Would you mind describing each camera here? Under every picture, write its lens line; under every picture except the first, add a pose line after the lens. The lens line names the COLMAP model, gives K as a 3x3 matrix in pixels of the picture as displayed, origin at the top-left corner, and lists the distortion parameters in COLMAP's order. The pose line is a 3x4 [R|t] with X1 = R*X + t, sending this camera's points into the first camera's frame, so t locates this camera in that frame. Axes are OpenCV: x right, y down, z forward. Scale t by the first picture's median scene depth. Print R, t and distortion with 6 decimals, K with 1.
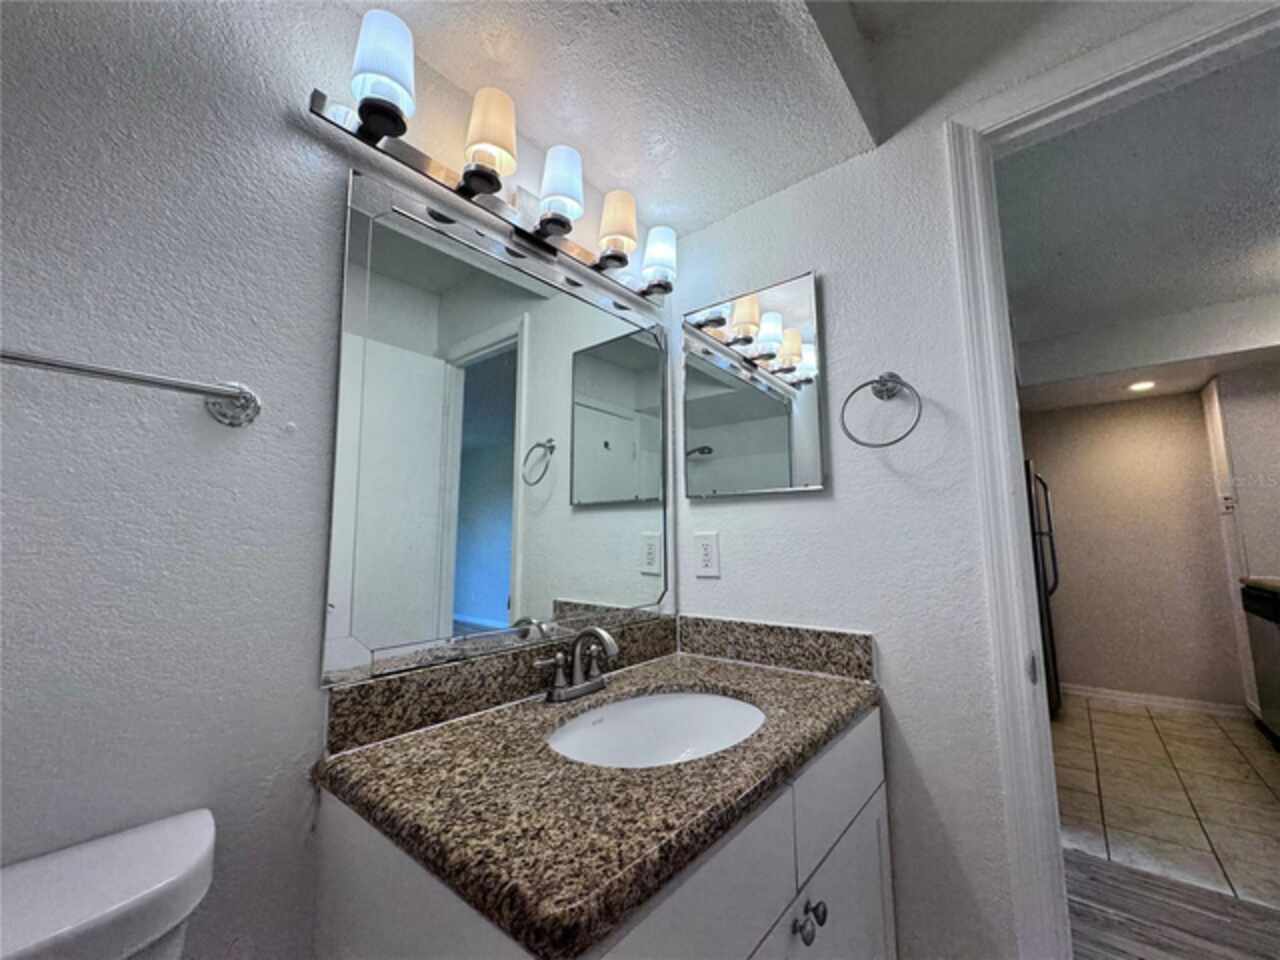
lens RADIAL K [[511.4, 0, 639.1], [0, 511.4, 479.7], [0, 0, 1]] dist [-0.001440, 0.000188]
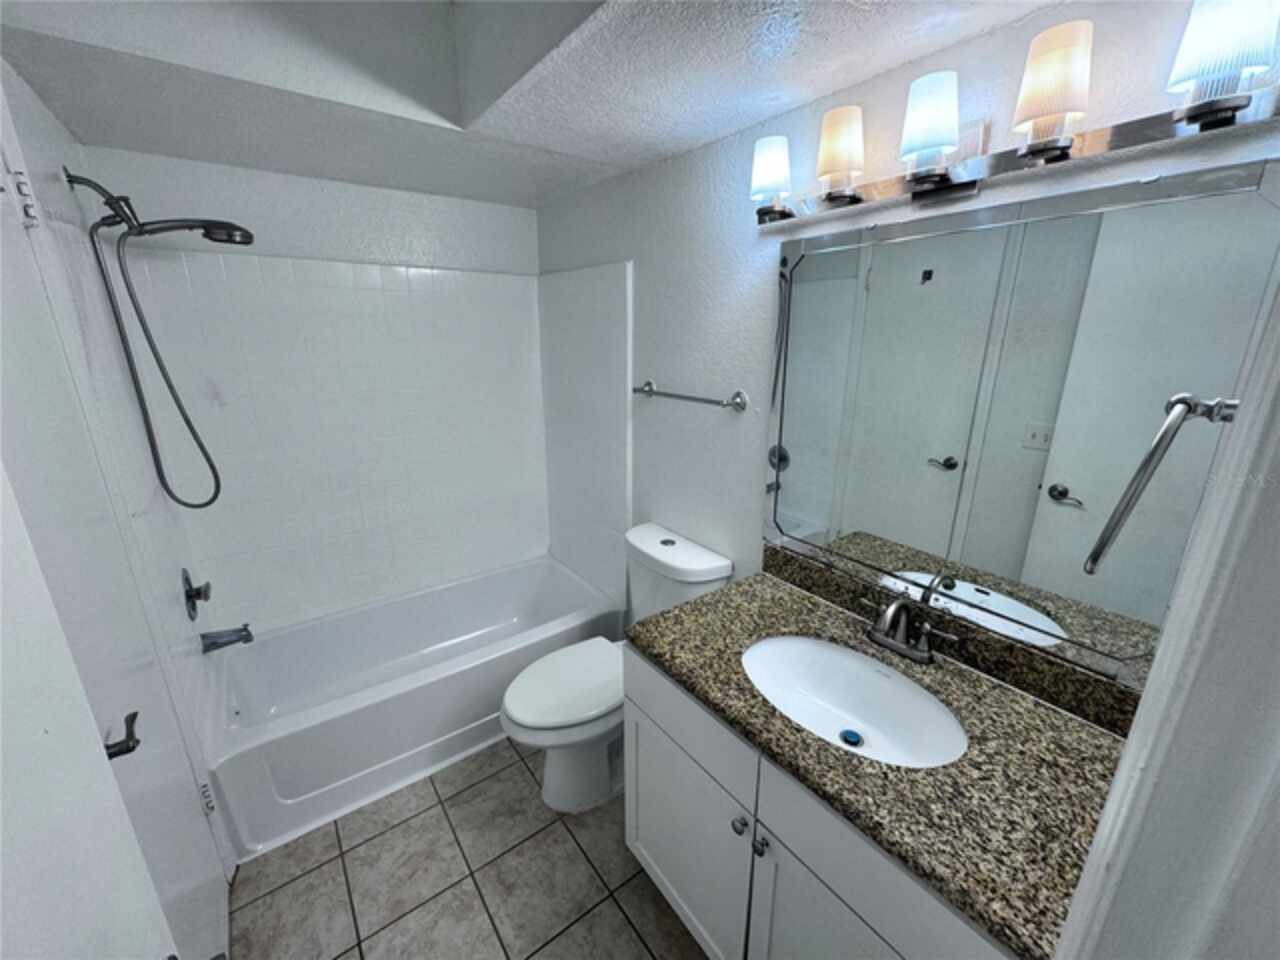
lens RADIAL K [[511.4, 0, 642.6], [0, 511.4, 480.4], [0, 0, 1]] dist [-0.001440, 0.000188]
pose [[-0.229680, 0.281099, -0.931789, 1.226867], [0.117605, 0.958384, 0.260133, -0.379343], [0.966135, -0.049836, -0.253180, 0.973109]]
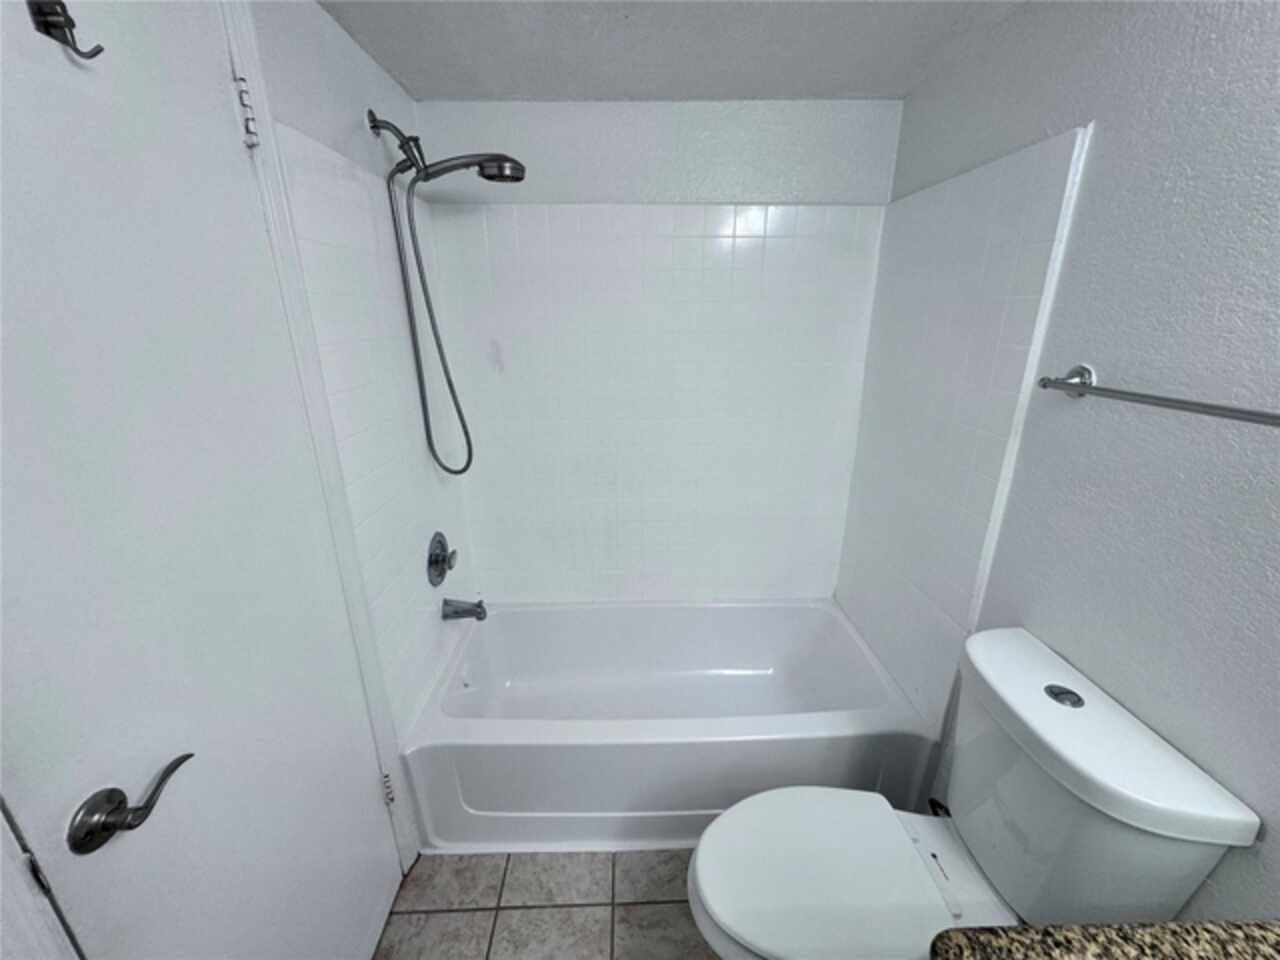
lens RADIAL K [[511.4, 0, 638.8], [0, 511.4, 479.2], [0, 0, 1]] dist [-0.001440, 0.000188]
pose [[-0.756230, 0.212590, -0.618807, 0.568096], [0.092024, 0.970902, 0.221092, -0.314287], [0.647802, 0.110252, -0.753788, 0.723024]]
